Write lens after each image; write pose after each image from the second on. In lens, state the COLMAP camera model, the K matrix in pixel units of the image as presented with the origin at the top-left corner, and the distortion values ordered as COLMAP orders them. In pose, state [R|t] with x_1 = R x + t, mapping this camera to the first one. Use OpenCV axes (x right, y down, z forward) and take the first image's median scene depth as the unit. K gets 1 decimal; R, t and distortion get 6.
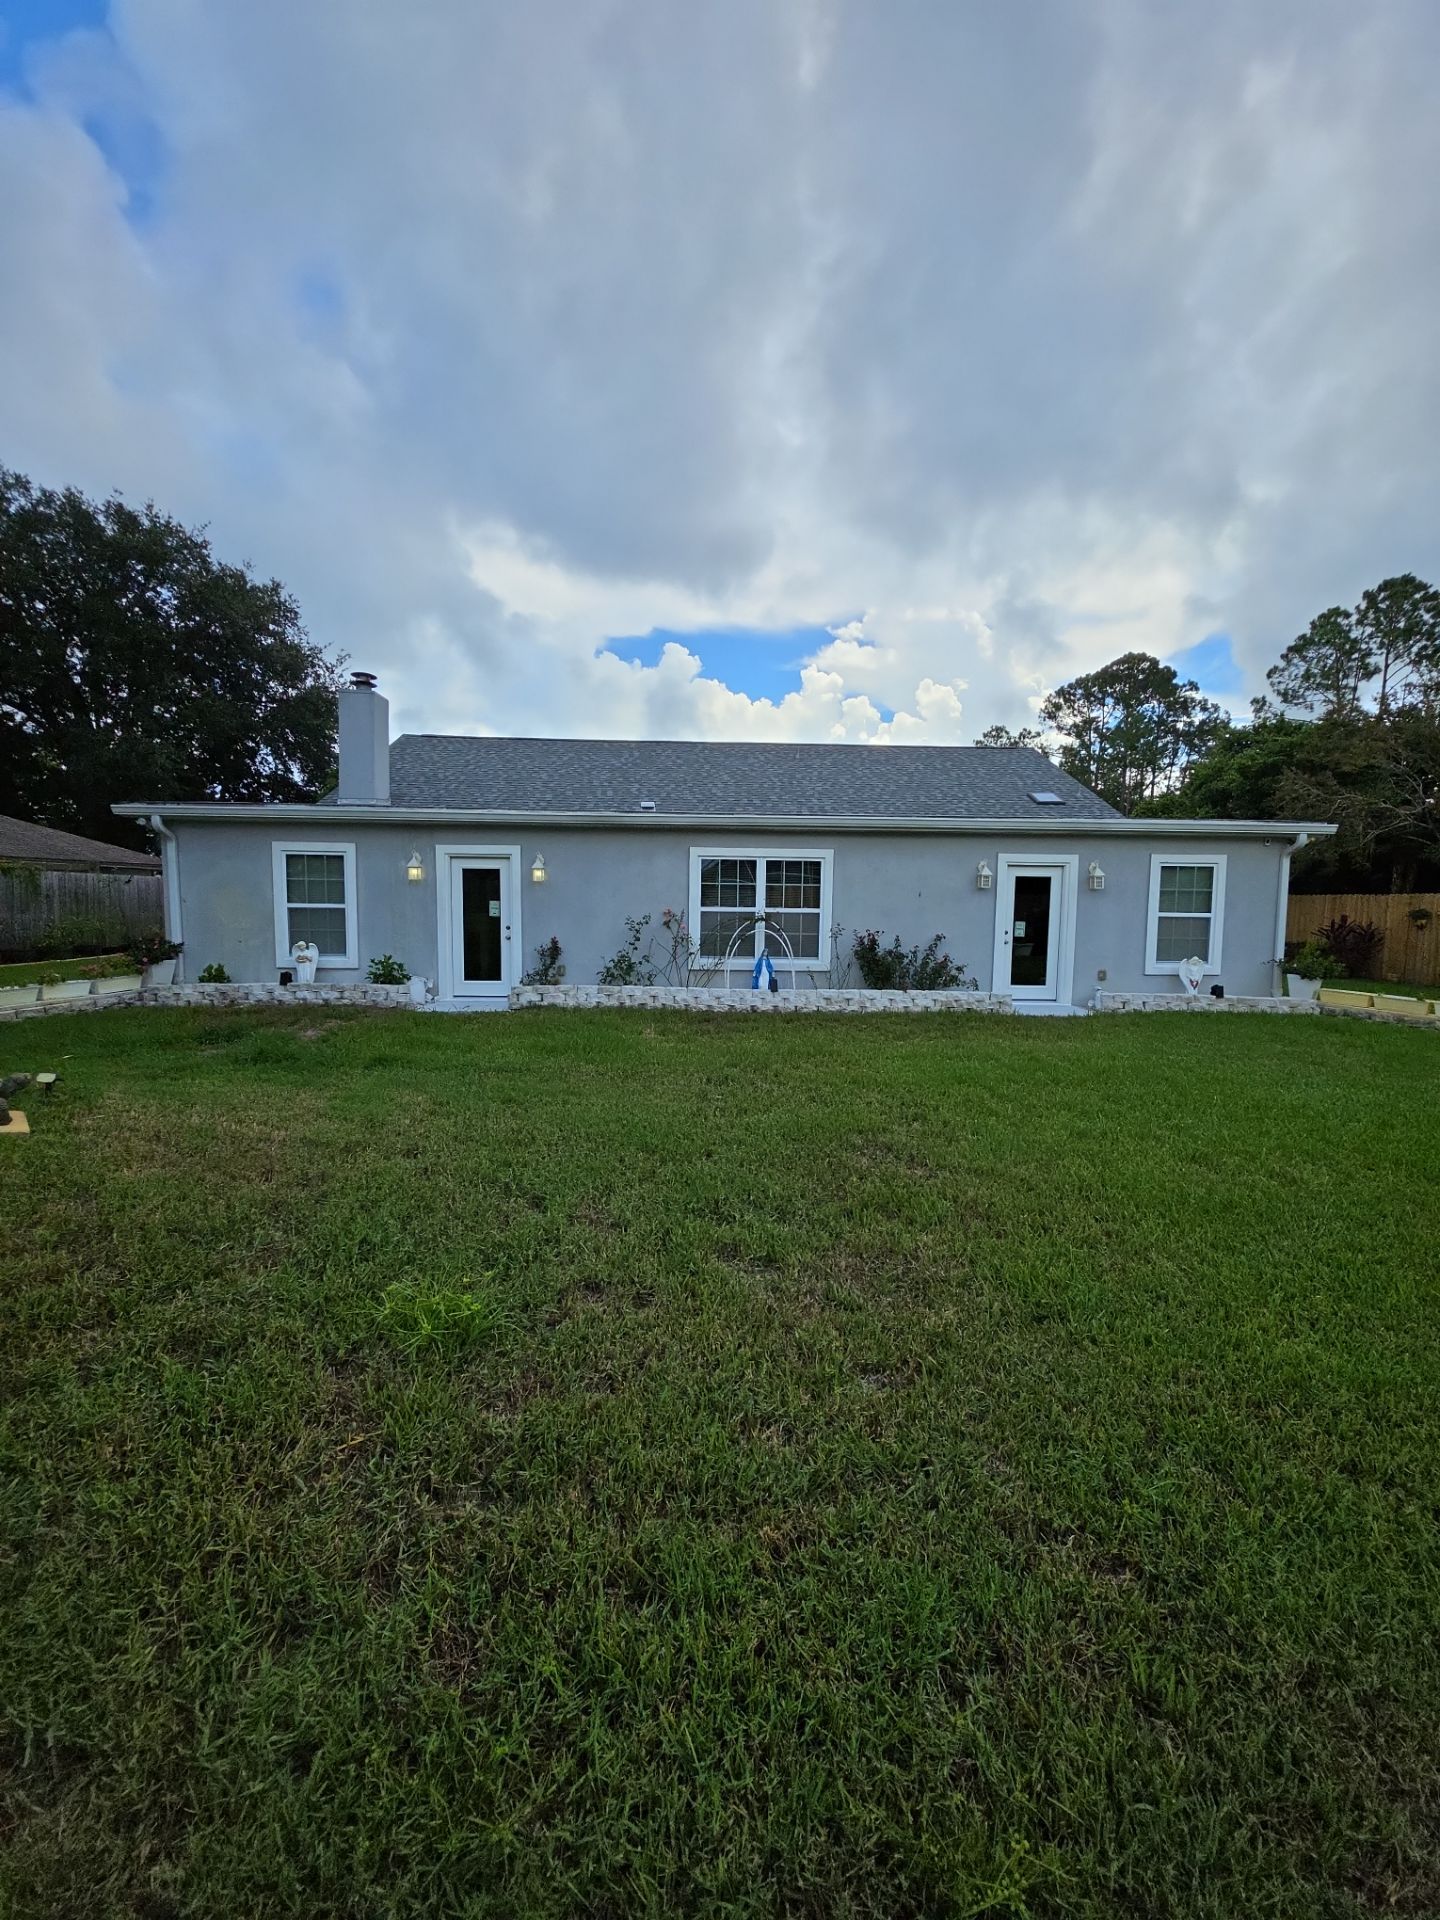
lens RADIAL K [[762.2, 0, 720.0], [0, 762.2, 960.0], [0, 0, 1]] dist [0.004912, -0.006610]
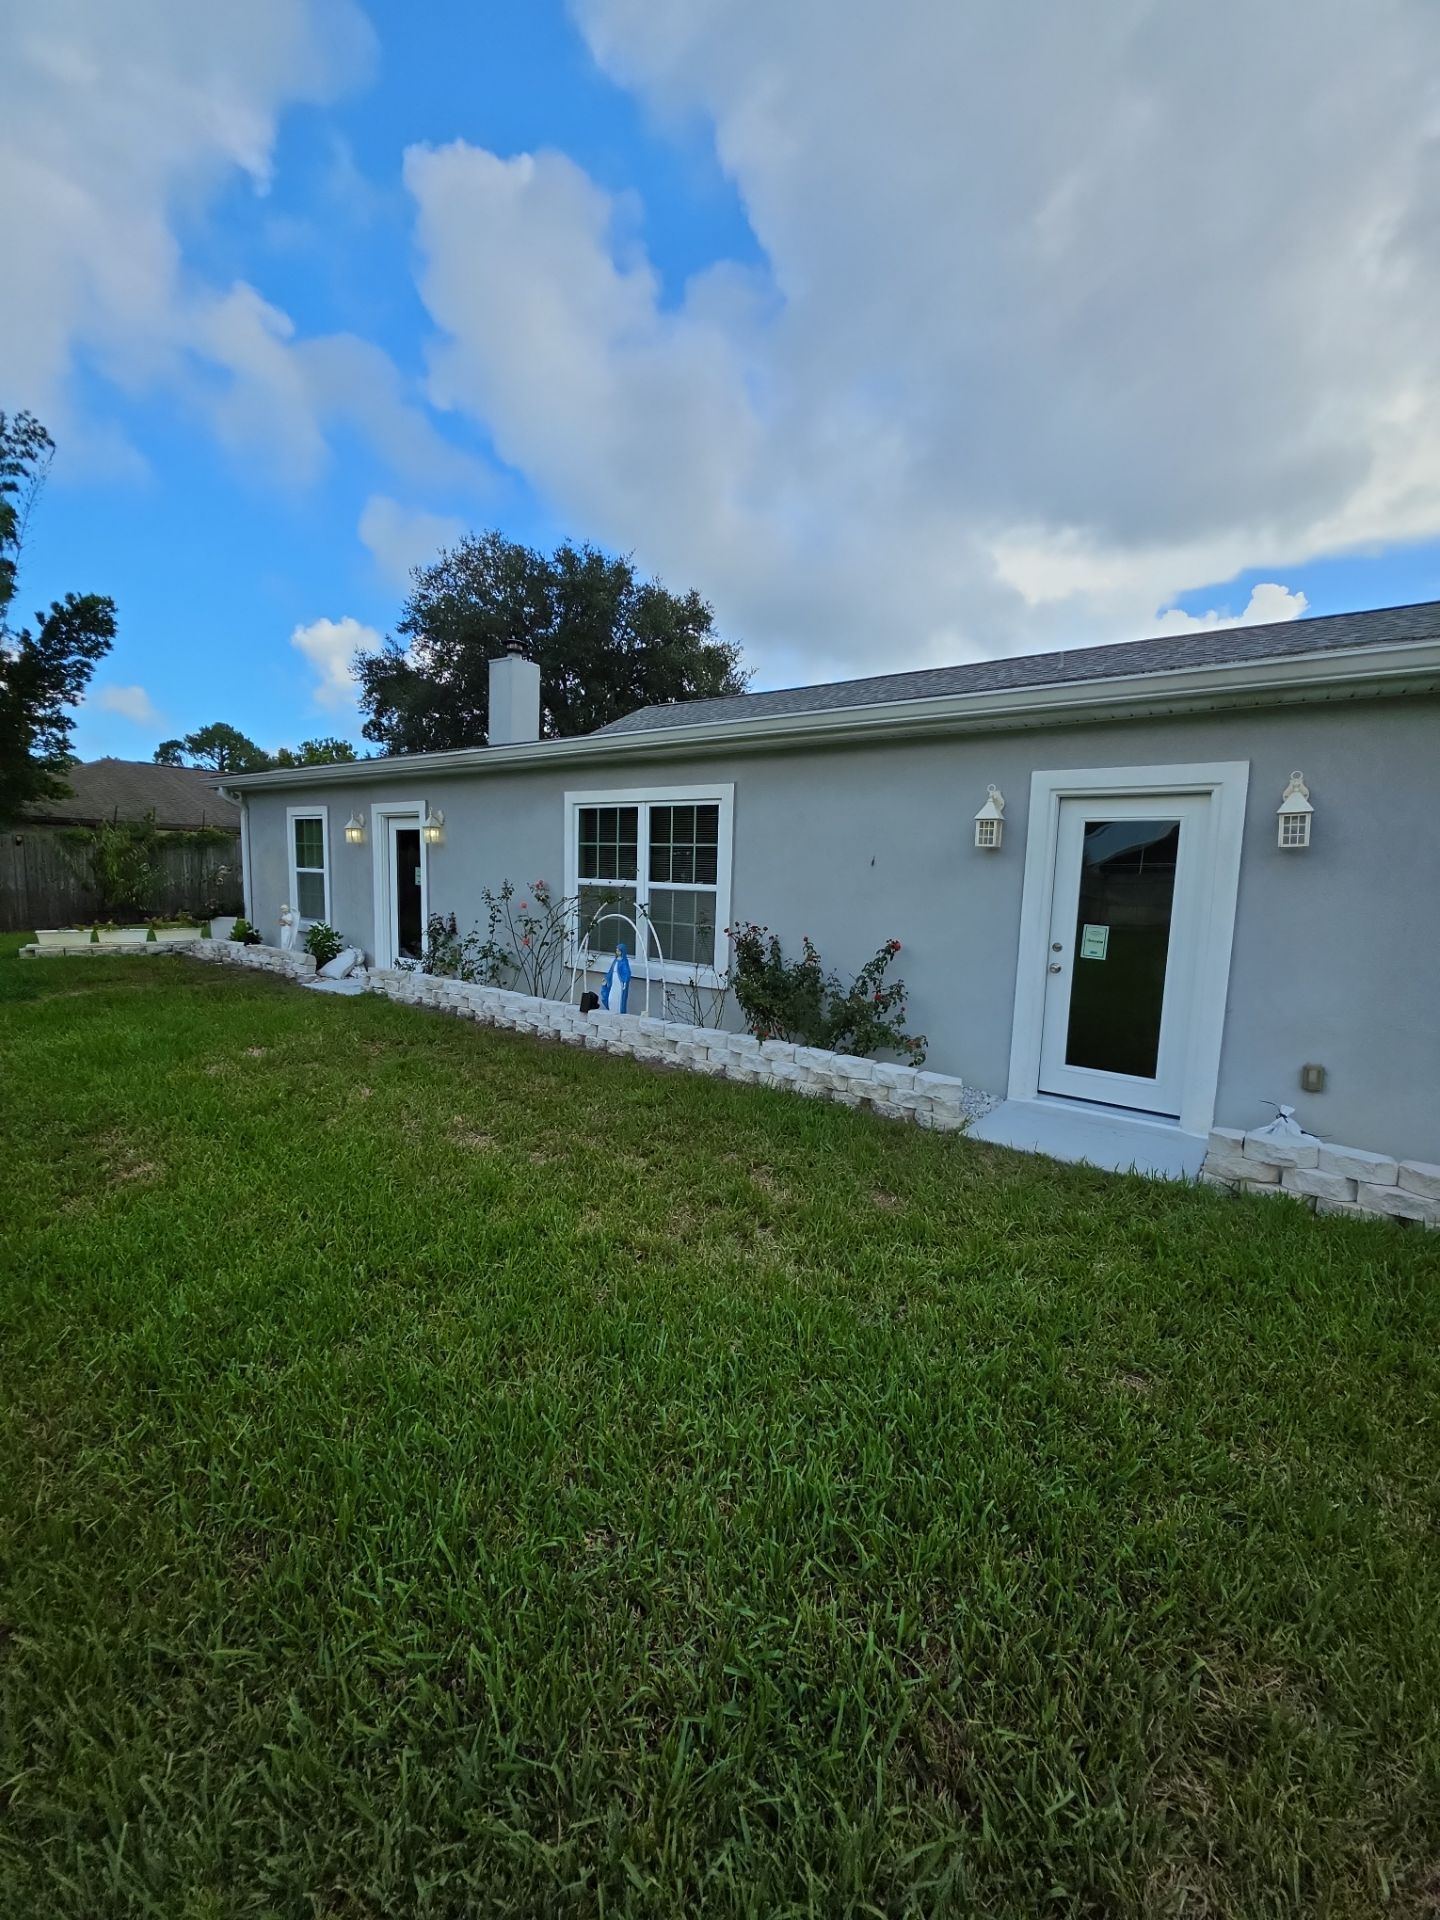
lens RADIAL K [[762.2, 0, 720.0], [0, 762.2, 960.0], [0, 0, 1]] dist [0.004912, -0.006610]
pose [[0.788977, 0.082496, -0.608859, 0.512091], [-0.074949, 0.996467, 0.037892, -0.032087], [0.609834, 0.015738, 0.792373, 0.540311]]
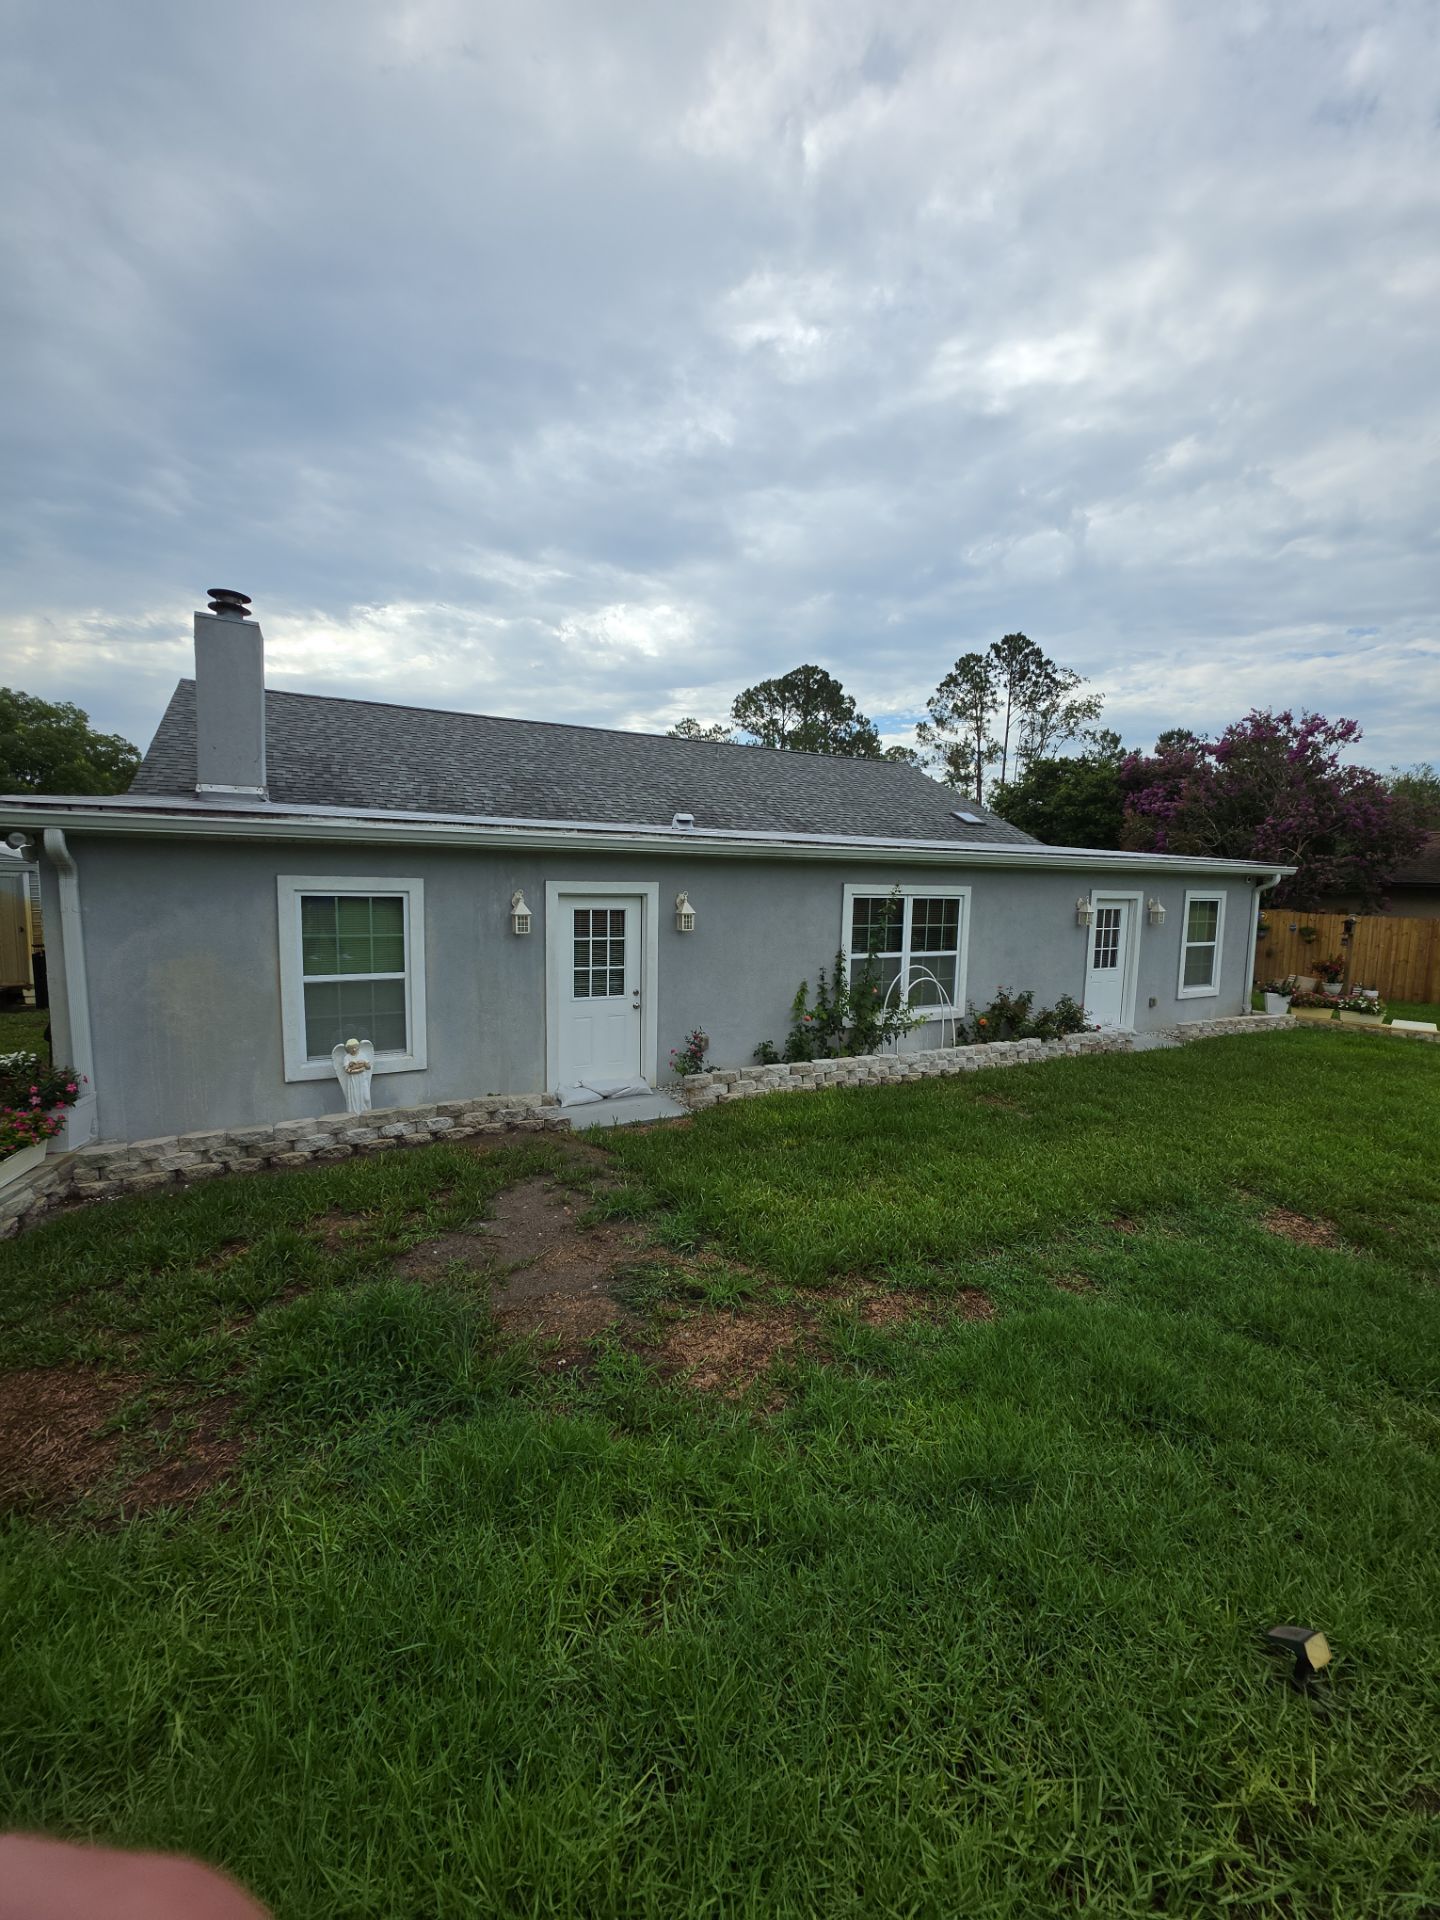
lens RADIAL K [[762.2, 0, 720.0], [0, 762.2, 960.0], [0, 0, 1]] dist [0.004912, -0.006610]
pose [[0.897873, -0.043200, 0.438130, -0.537112], [0.030720, 0.998896, 0.035535, -0.099166], [-0.439182, -0.018446, 0.898209, 0.306350]]
